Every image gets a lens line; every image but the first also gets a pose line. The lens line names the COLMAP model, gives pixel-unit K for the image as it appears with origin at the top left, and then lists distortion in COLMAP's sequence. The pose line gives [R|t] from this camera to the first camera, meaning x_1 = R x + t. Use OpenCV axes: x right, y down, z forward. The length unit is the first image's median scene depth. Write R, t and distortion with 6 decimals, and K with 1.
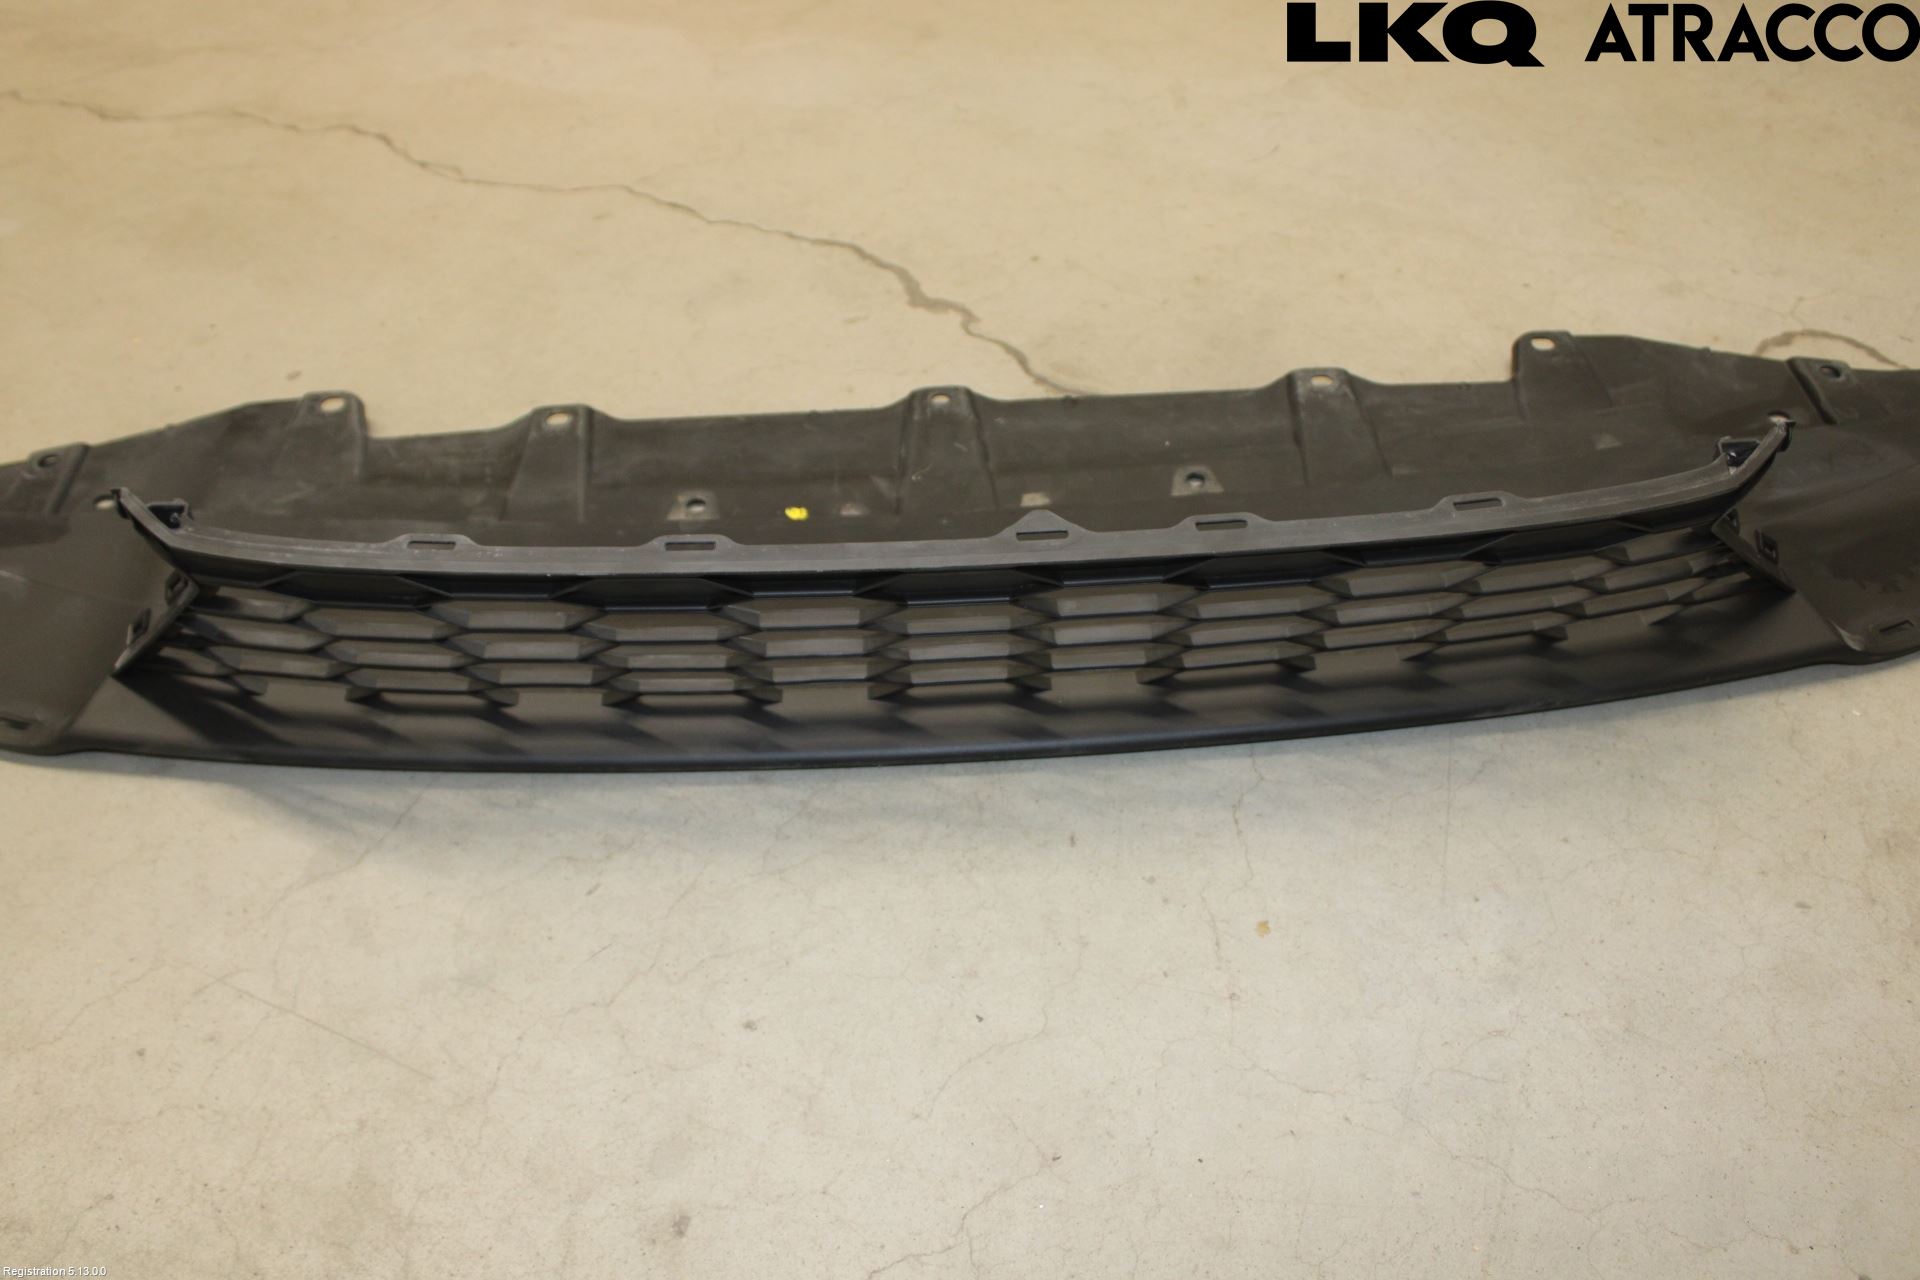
lens RADIAL K [[1664.2, 0, 952.0], [0, 1664.2, 686.1], [0, 0, 1]] dist [-0.155895, 0.133477]
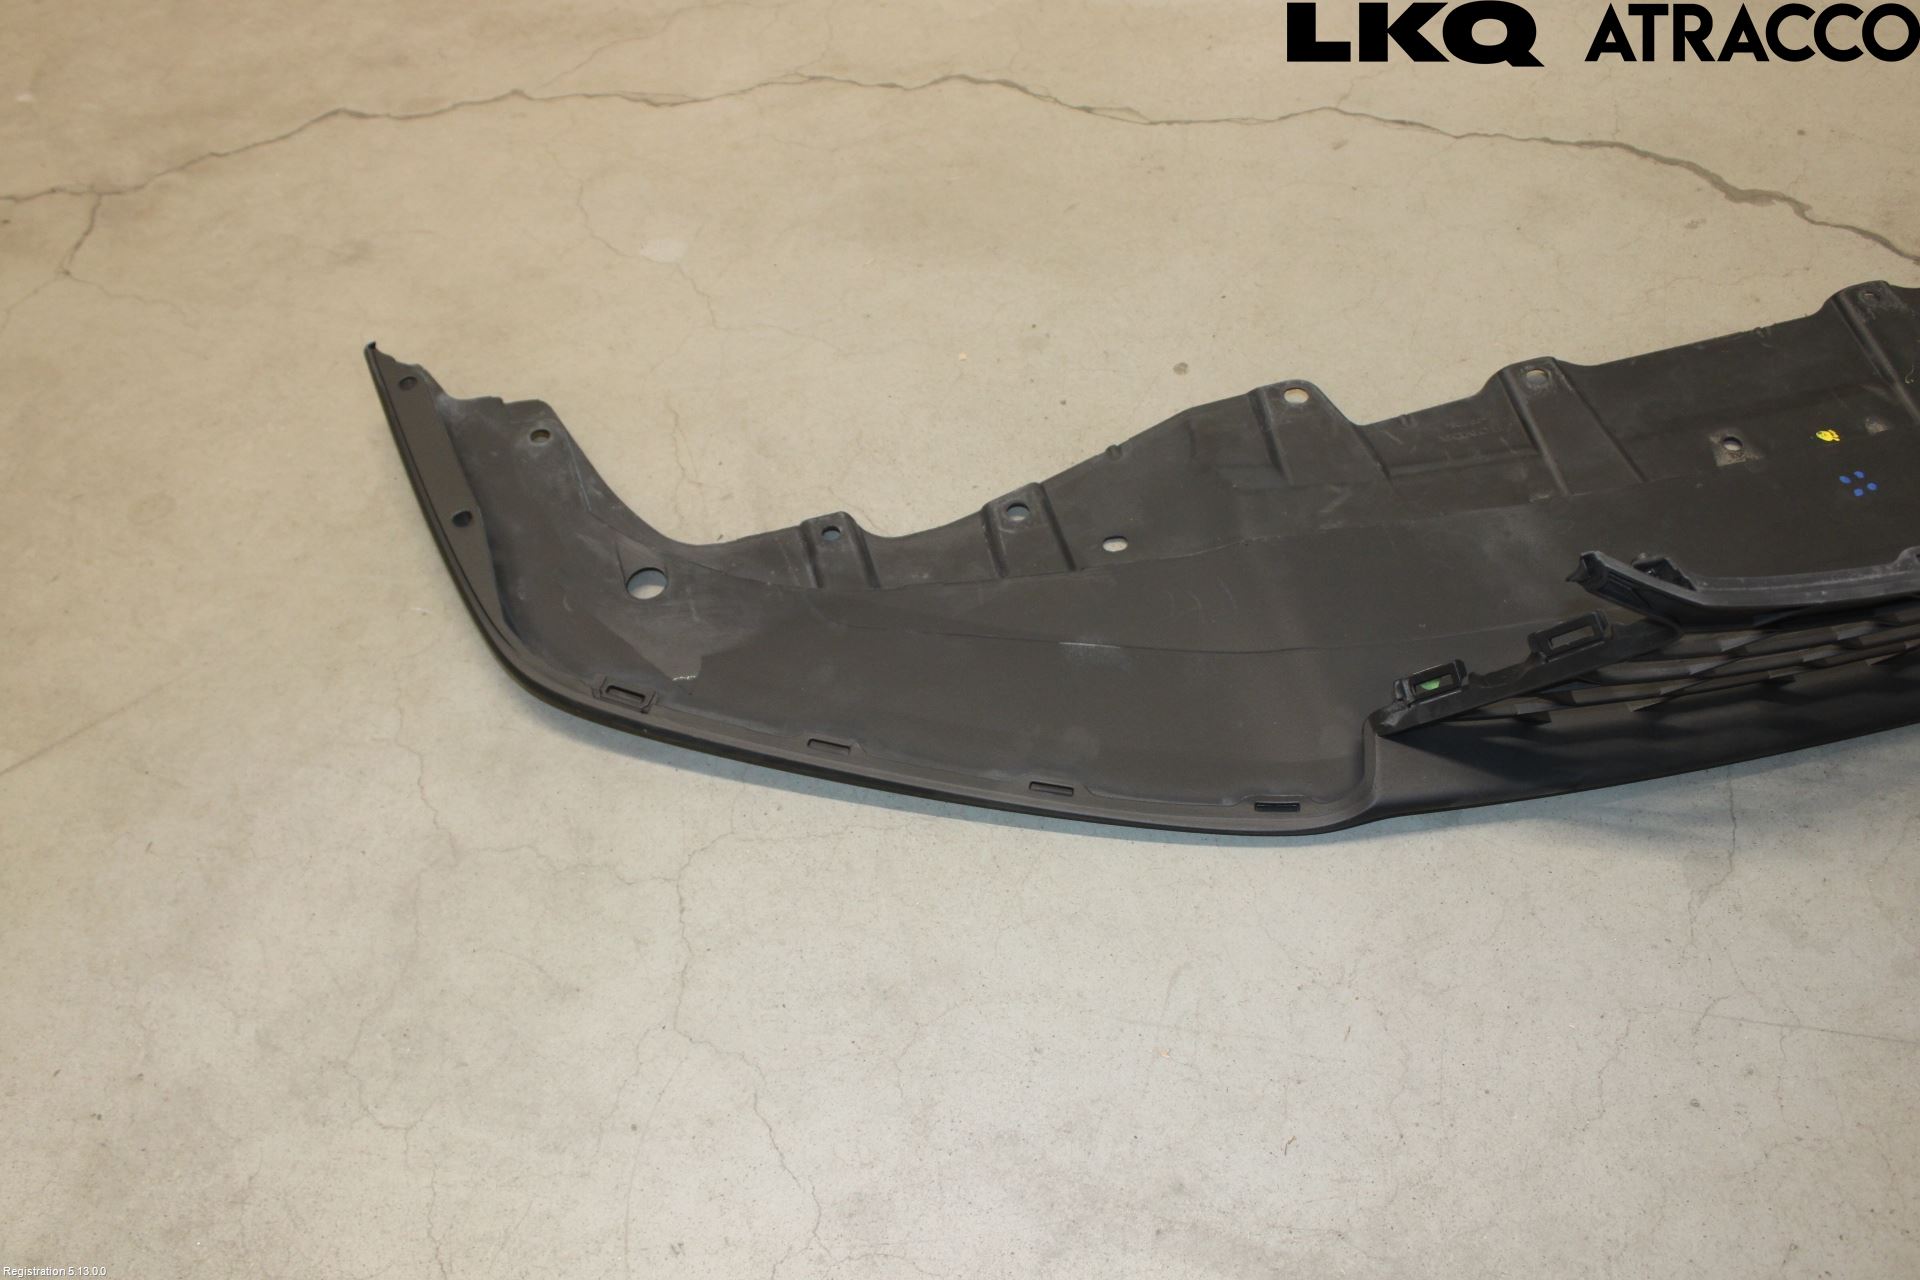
lens RADIAL K [[1664.2, 0, 952.0], [0, 1664.2, 686.1], [0, 0, 1]] dist [-0.155895, 0.133477]
pose [[0.975340, -0.198186, 0.097127, -0.853184], [0.185169, 0.974267, 0.128519, -0.205734], [-0.120098, -0.107365, 0.986939, 0.074972]]
